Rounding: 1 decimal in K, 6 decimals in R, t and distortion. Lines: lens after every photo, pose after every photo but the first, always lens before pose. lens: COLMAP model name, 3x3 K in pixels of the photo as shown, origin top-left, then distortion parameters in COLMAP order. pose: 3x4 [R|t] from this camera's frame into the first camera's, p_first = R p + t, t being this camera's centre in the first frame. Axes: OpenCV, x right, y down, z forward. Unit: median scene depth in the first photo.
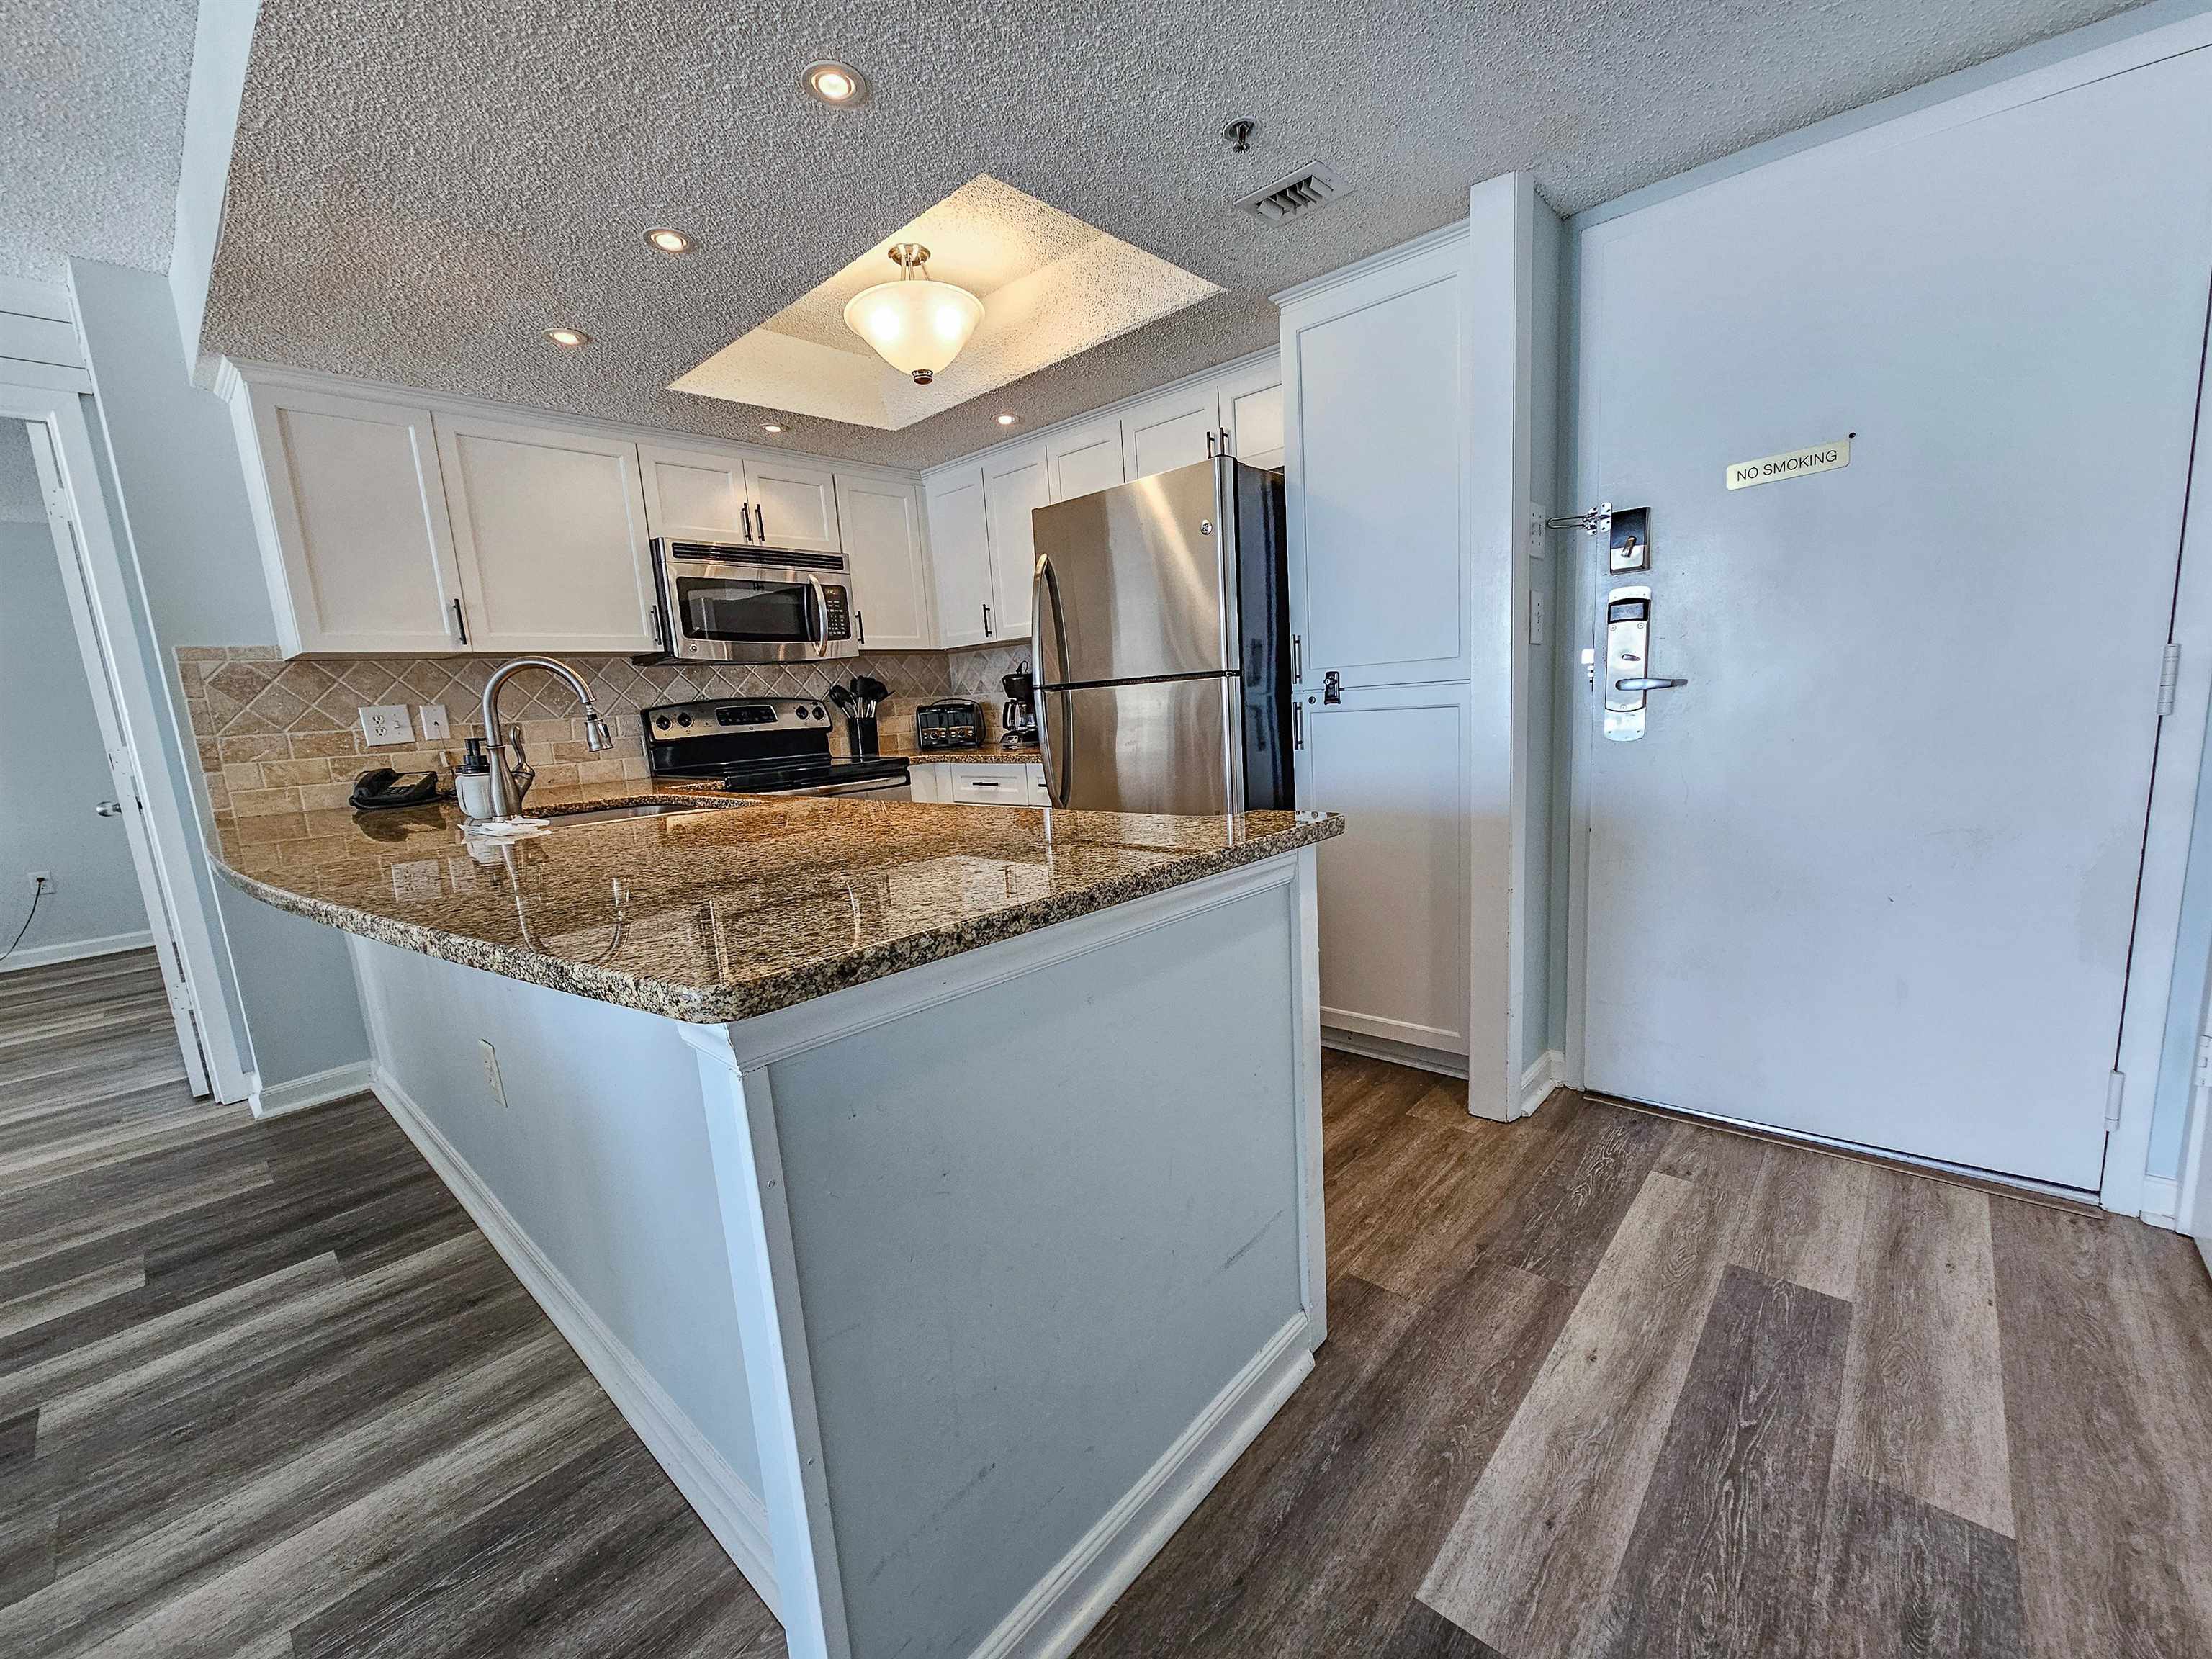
lens RADIAL K [[895.3, 0, 1105.6], [0, 895.3, 854.5], [0, 0, 1]] dist [-0.000248, 0.000005]
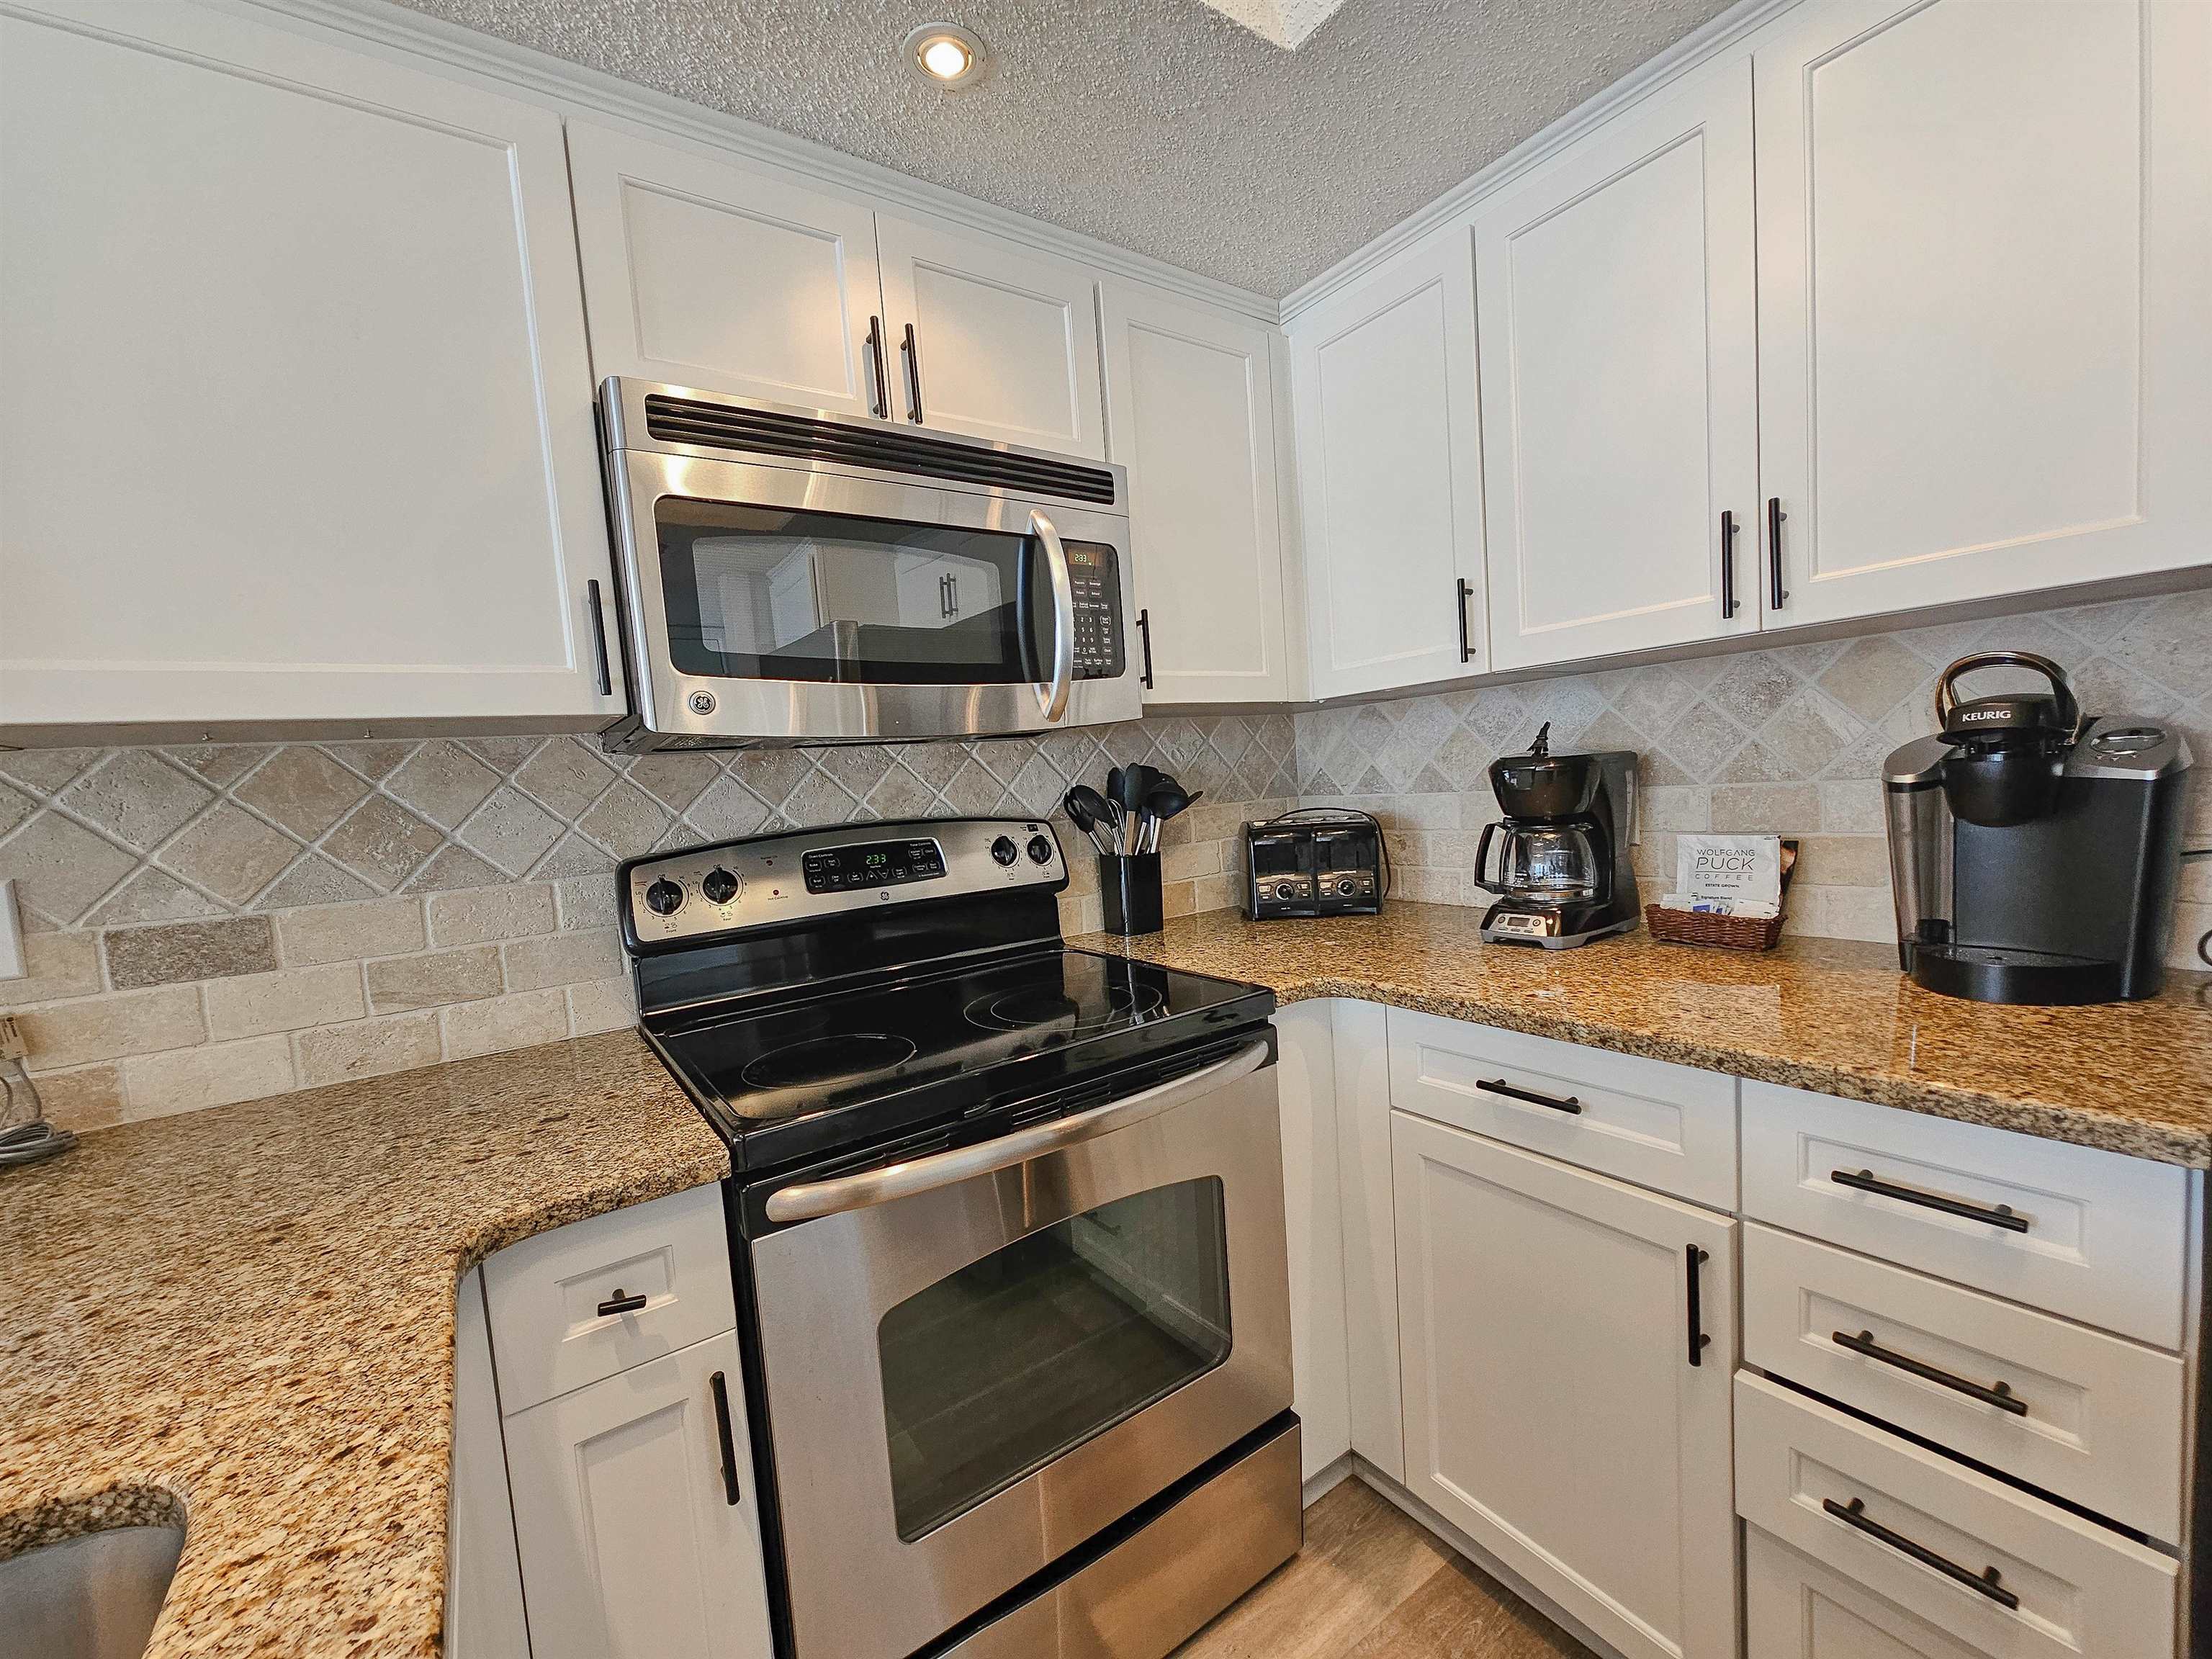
lens RADIAL K [[885.6, 0, 1100.2], [0, 885.6, 842.3], [0, 0, 1]] dist [0.000008, 0.000162]
pose [[0.974400, 0.007518, -0.224694, -0.206525], [-0.026567, 0.996289, -0.081871, -0.134836], [0.223244, 0.085744, 0.970984, 0.621543]]
